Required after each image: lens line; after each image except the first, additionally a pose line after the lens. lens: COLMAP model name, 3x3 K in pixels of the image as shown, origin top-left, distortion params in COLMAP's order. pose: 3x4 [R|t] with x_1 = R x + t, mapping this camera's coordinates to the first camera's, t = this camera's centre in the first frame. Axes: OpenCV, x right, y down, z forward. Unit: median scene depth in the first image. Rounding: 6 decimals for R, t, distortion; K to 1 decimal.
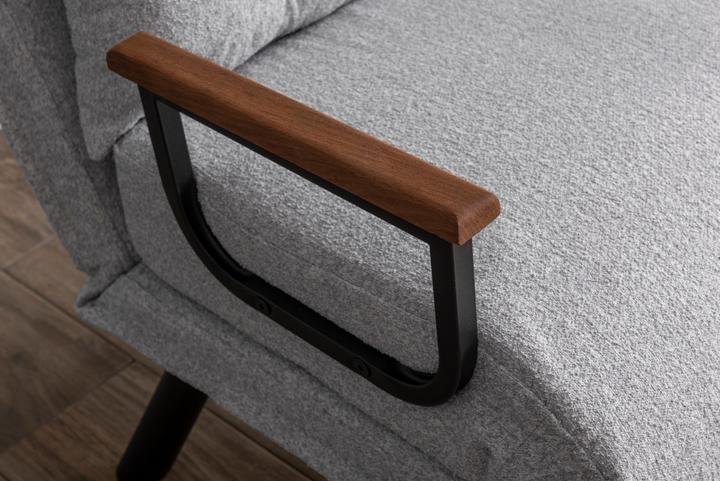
lens RADIAL K [[1458.2, 0, 360.0], [0, 1458.2, 240.5], [0, 0, 1]] dist [-0.011271, 0.187837]
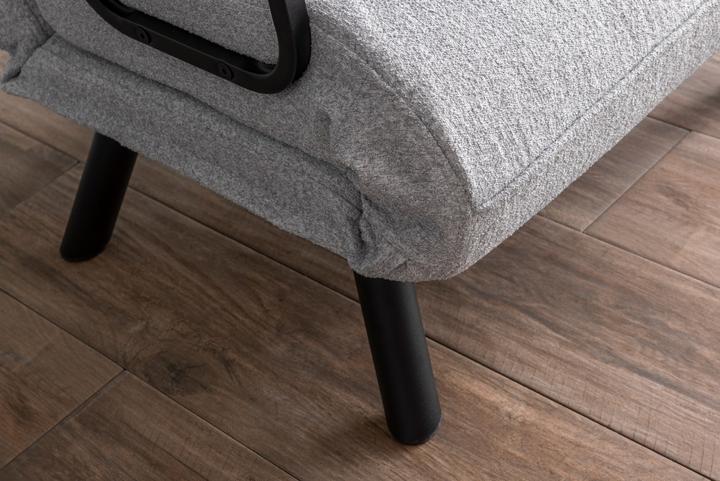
lens RADIAL K [[1458.2, 0, 360.0], [0, 1458.2, 240.5], [0, 0, 1]] dist [-0.011271, 0.187837]
pose [[0.996958, -0.069128, -0.036003, 0.128075], [0.070027, 0.997248, 0.024346, 0.186349], [0.034221, -0.026794, 0.999055, -0.112415]]
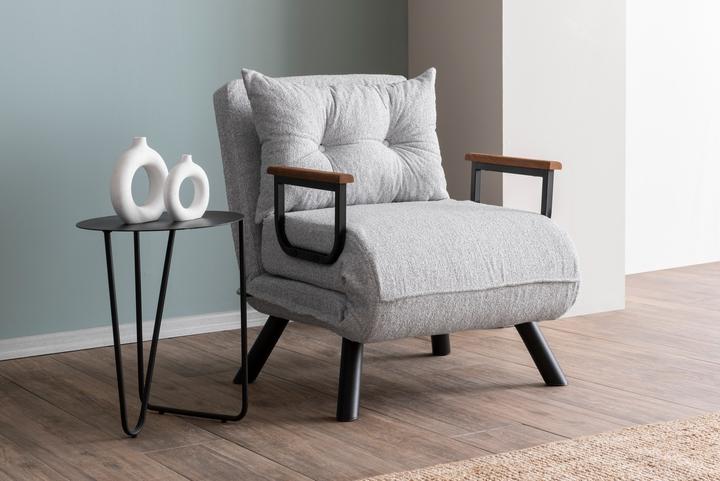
lens RADIAL K [[1458.2, 0, 360.0], [0, 1458.2, 240.5], [0, 0, 1]] dist [-0.011271, 0.187837]
pose [[0.966022, 0.148621, -0.211455, 0.729444], [-0.235208, 0.844655, -0.480869, 1.502238], [0.107139, 0.514266, 0.850912, -1.663723]]
